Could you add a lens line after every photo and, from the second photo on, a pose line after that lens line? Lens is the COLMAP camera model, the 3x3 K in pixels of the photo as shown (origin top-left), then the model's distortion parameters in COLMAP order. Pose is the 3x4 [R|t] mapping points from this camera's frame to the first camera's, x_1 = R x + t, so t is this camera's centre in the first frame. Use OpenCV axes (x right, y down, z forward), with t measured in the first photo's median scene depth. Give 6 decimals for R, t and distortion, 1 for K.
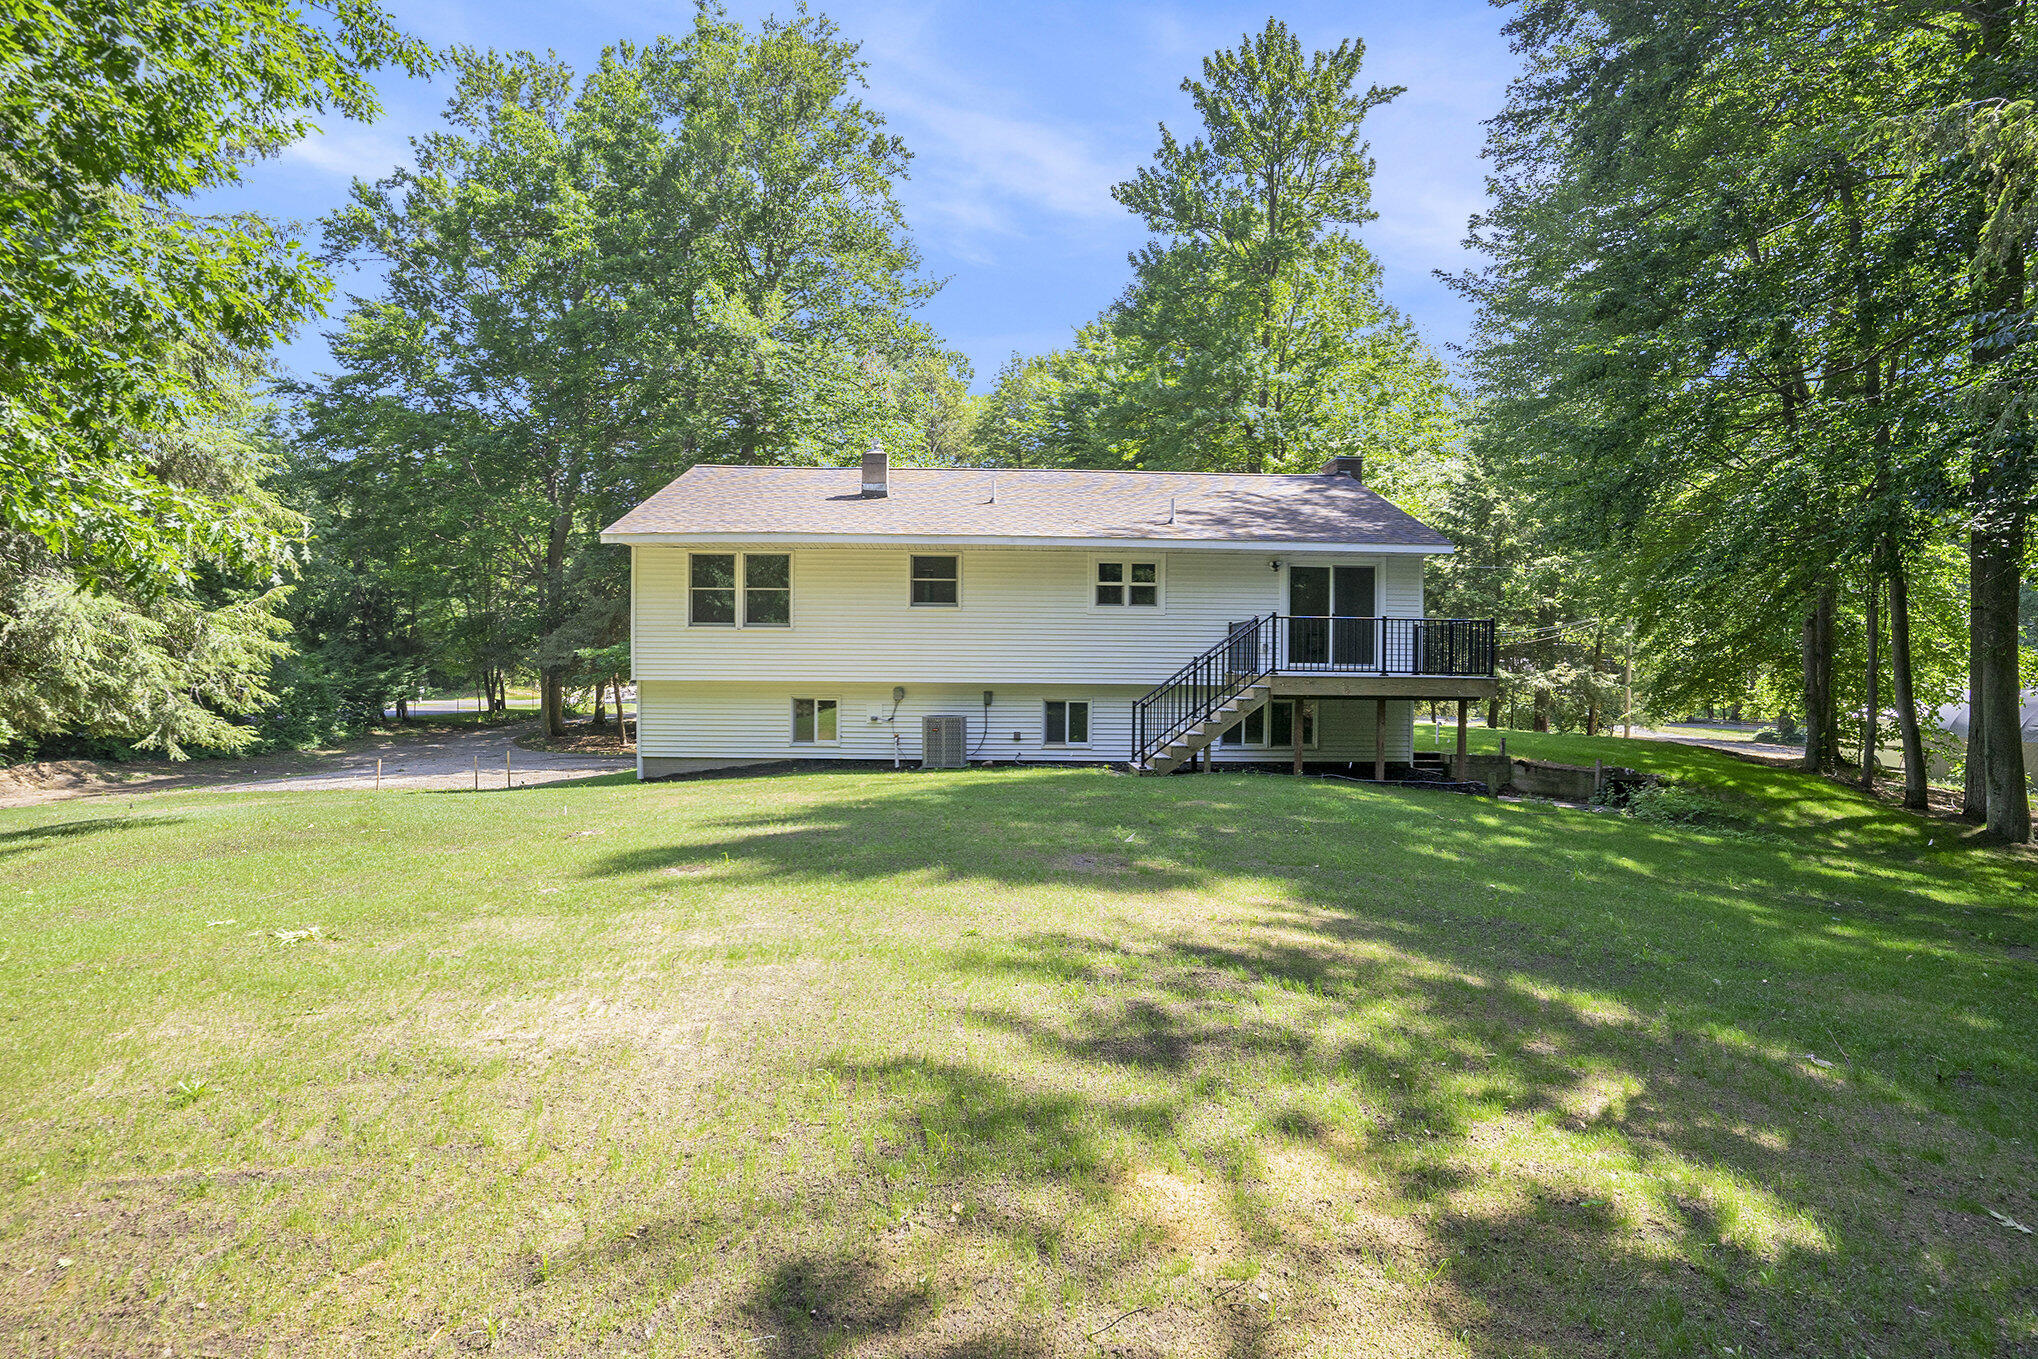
lens RADIAL K [[1036.2, 0, 983.0], [0, 1036.2, 676.9], [0, 0, 1]] dist [-0.049202, 0.000011]
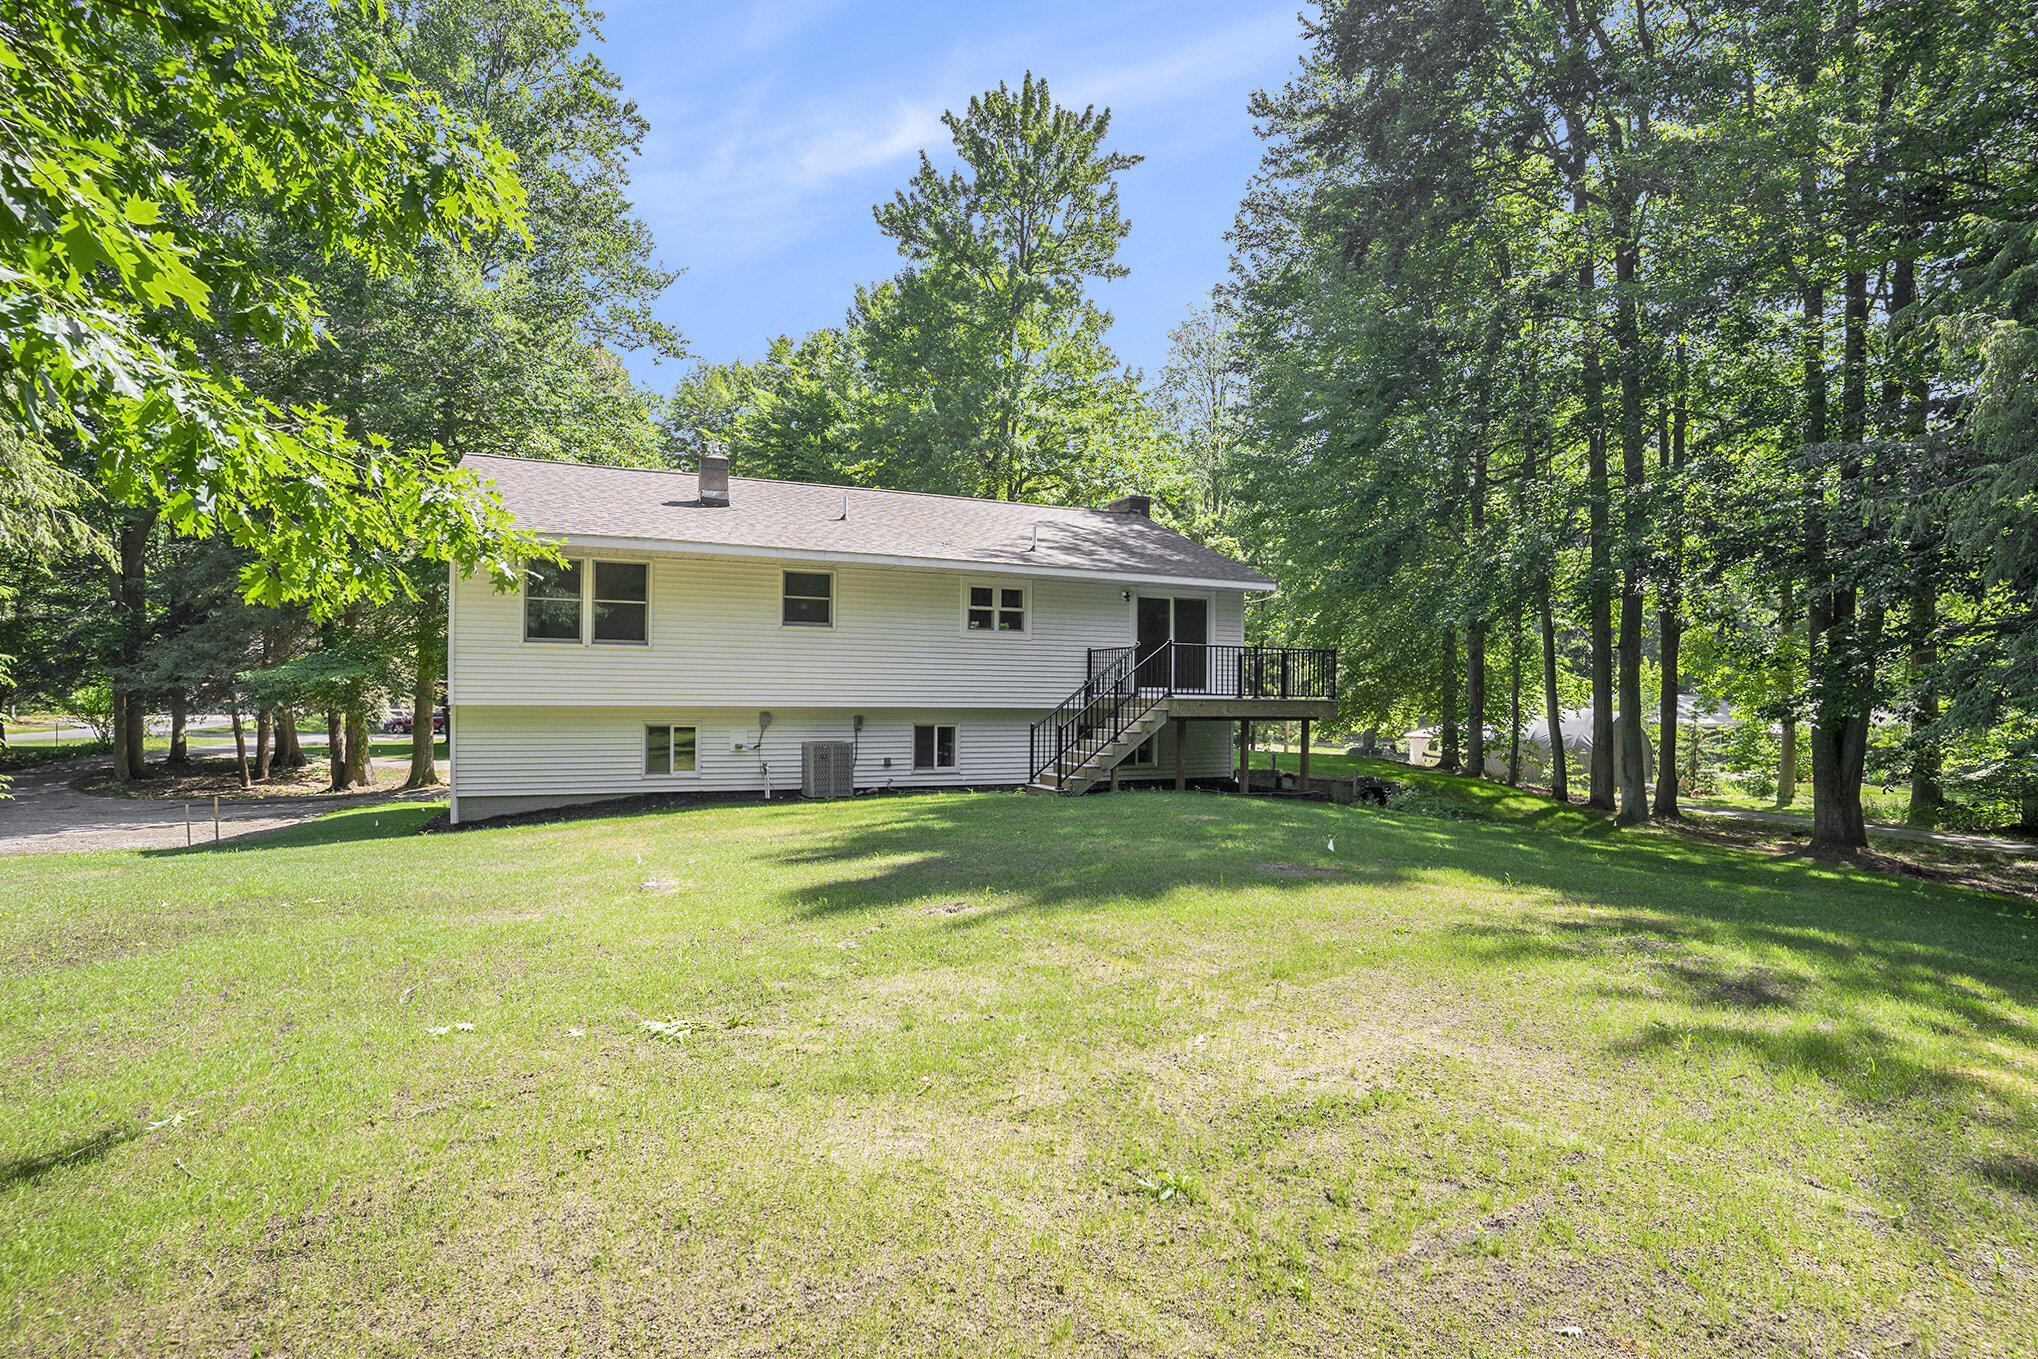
lens RADIAL K [[1056.4, 0, 1019.0], [0, 1056.4, 679.5], [0, 0, 1]] dist [-0.048618, 0.000581]
pose [[0.922444, 0.004783, 0.386100, -0.235595], [0.003326, 0.999788, -0.020333, 0.000596], [-0.386115, 0.020040, 0.922233, 0.040930]]
